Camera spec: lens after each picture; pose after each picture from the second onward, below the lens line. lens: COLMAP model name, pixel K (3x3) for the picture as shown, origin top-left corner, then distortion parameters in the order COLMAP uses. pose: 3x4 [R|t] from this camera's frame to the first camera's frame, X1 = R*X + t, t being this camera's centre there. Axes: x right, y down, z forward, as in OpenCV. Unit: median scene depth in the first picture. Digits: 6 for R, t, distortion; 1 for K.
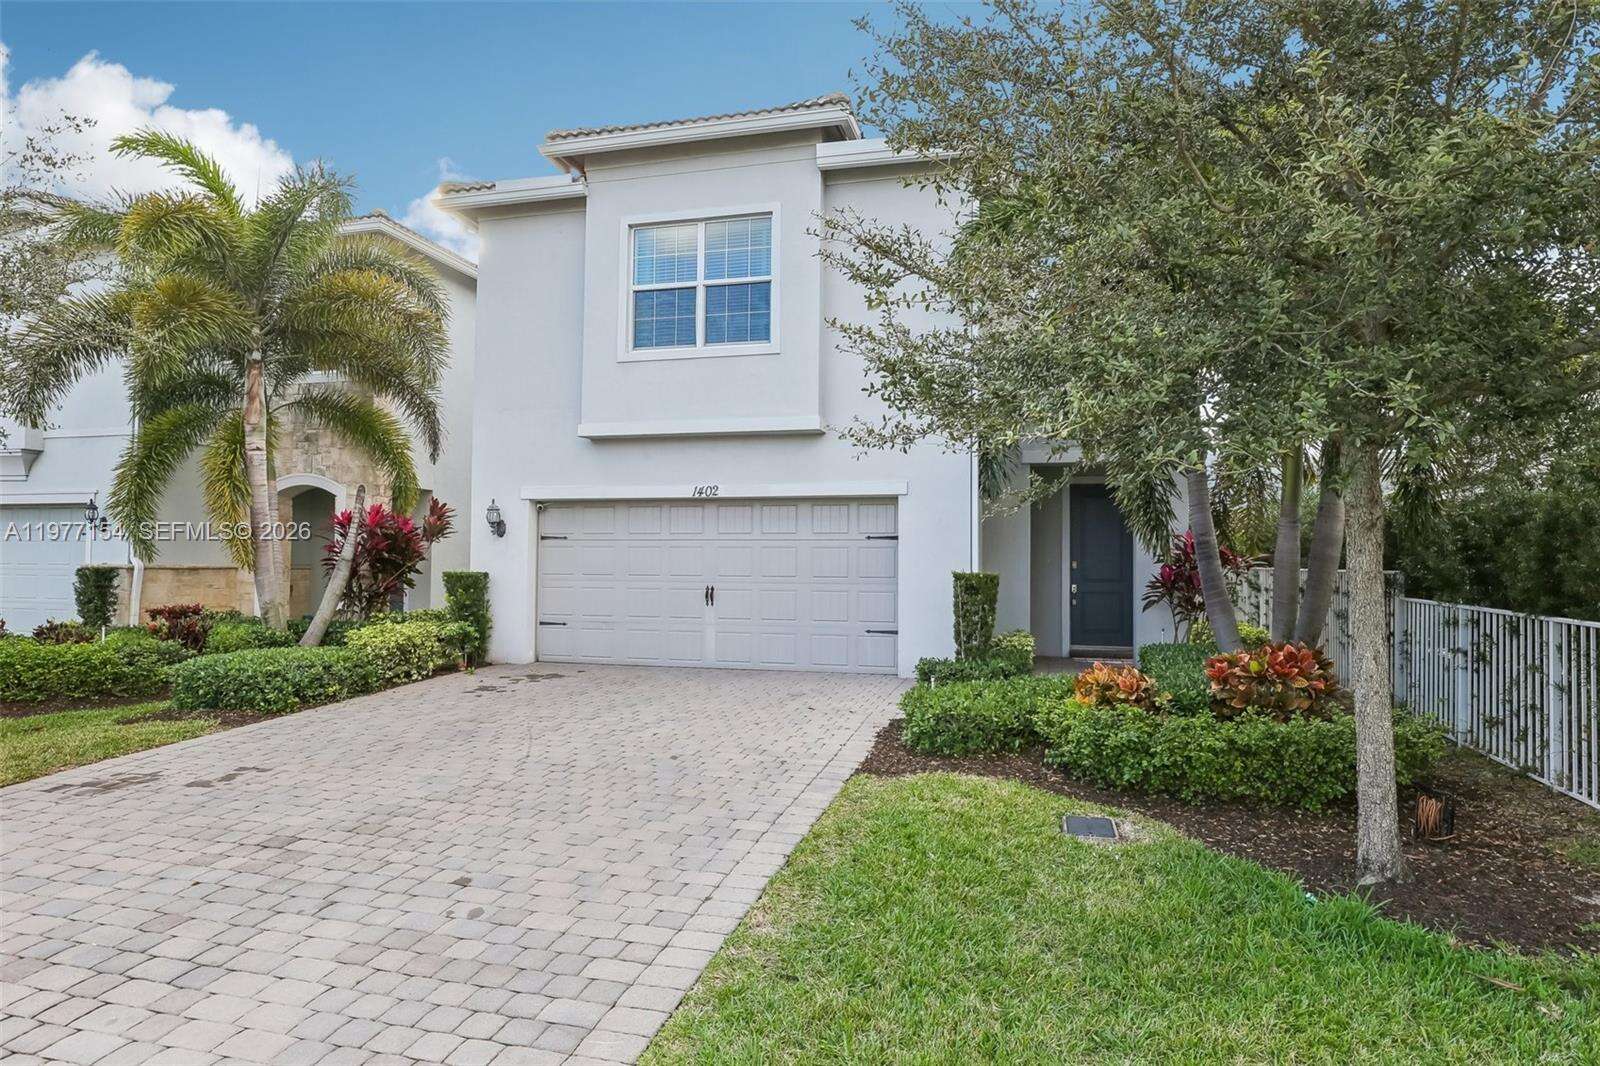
lens RADIAL K [[941.8, 0, 799.4], [0, 941.8, 472.0], [0, 0, 1]] dist [-0.011106, 0.000023]
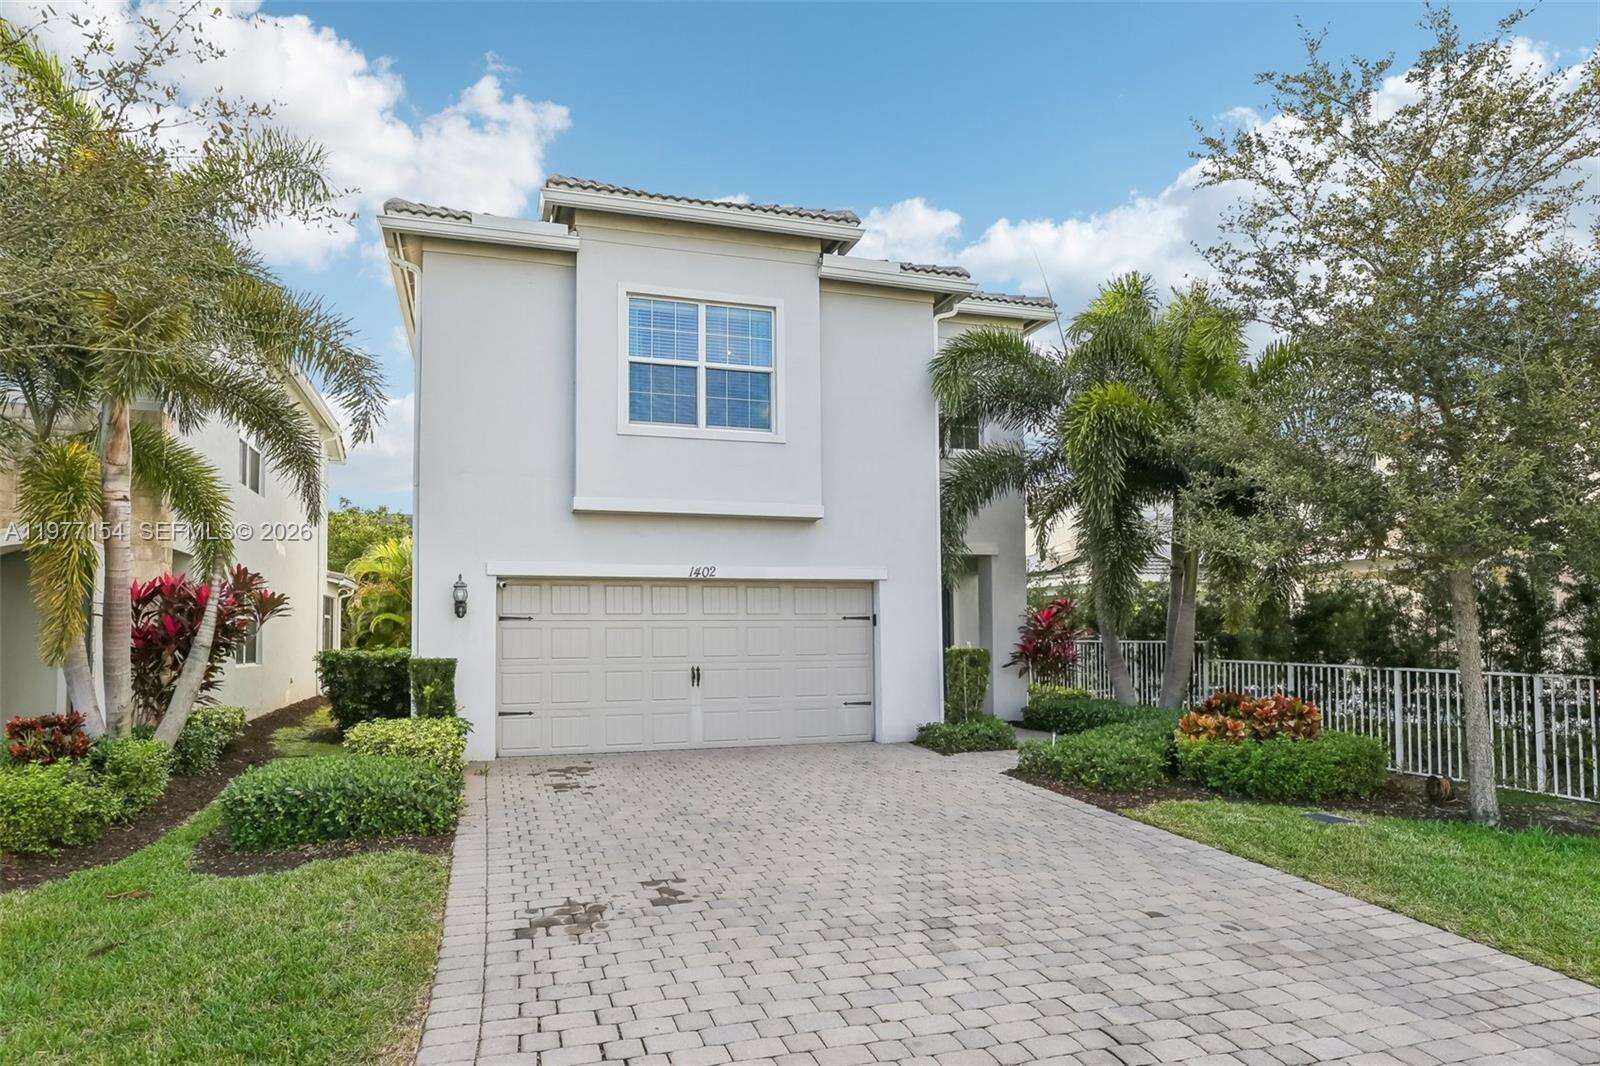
lens RADIAL K [[952.8, 0, 800.0], [0, 952.8, 533.0], [0, 0, 1]] dist [-0.013769, 0.000776]
pose [[0.840264, 0.046725, 0.540160, -0.569225], [-0.040009, 0.998907, -0.024171, -0.000849], [-0.540699, -0.001301, 0.841215, 0.091757]]
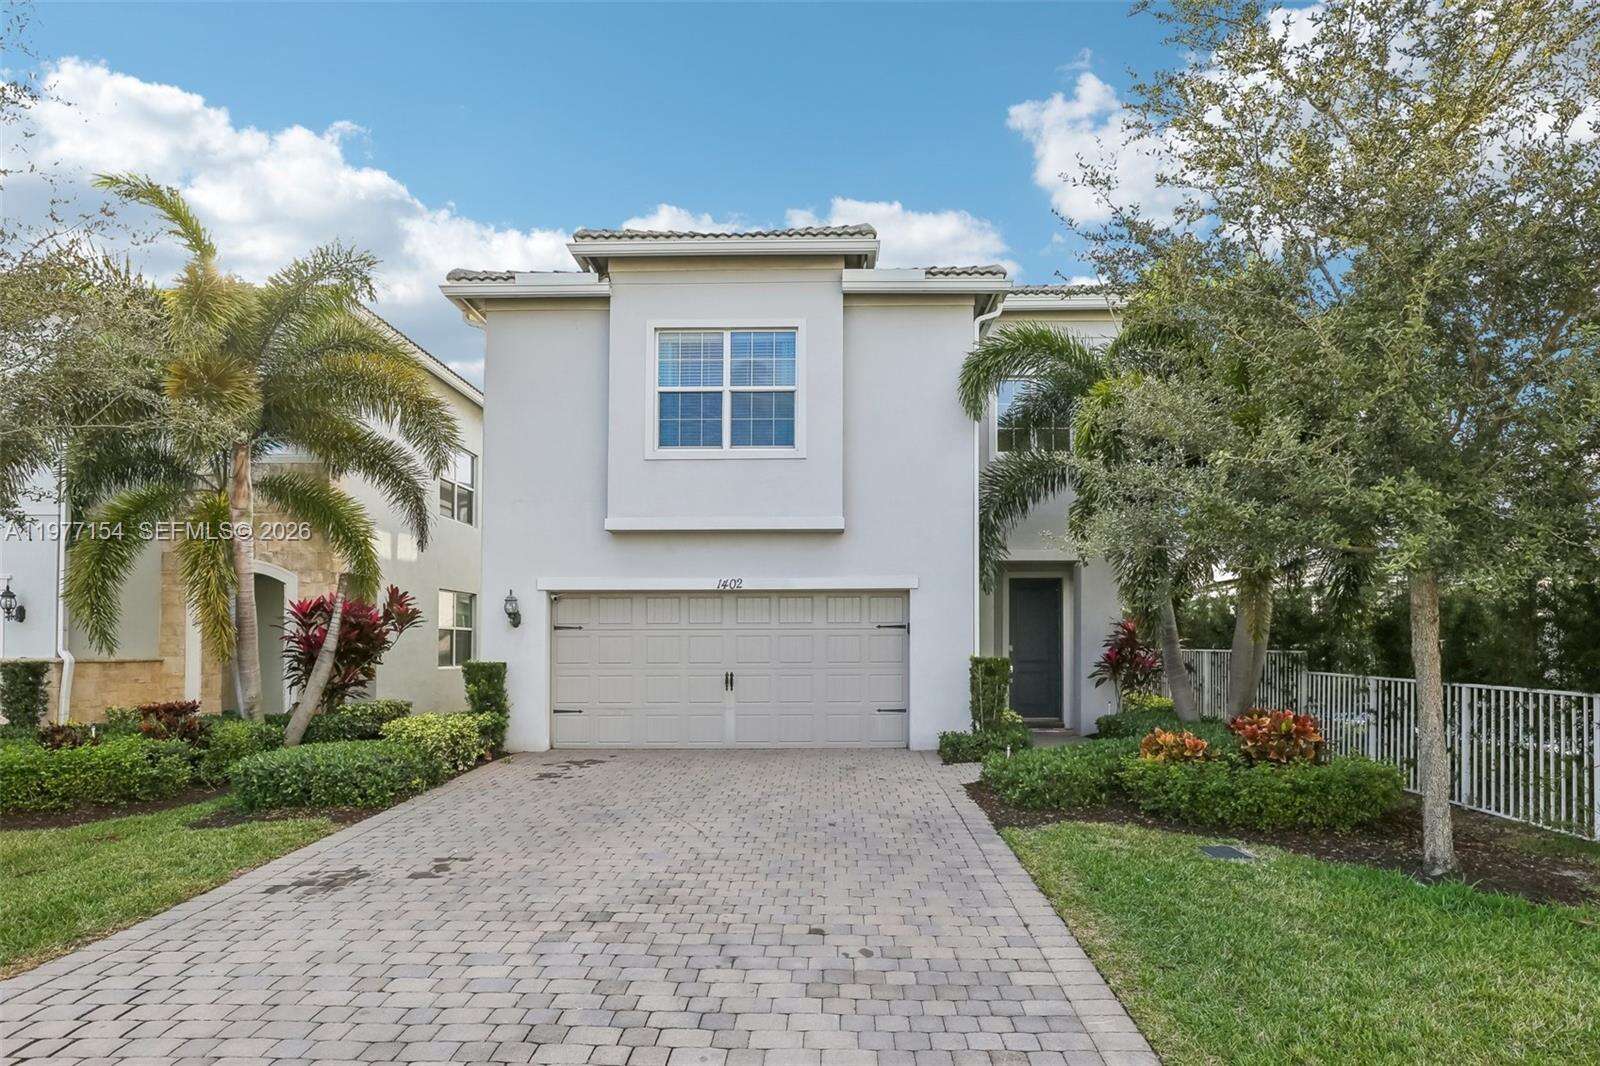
lens RADIAL K [[915.7, 0, 832.9], [0, 915.7, 567.6], [0, 0, 1]] dist [-0.021001, 0.000792]
pose [[0.967442, 0.012062, 0.252806, -0.253295], [-0.014834, 0.999849, 0.009060, -0.009556], [-0.252659, -0.012515, 0.967475, -0.036163]]
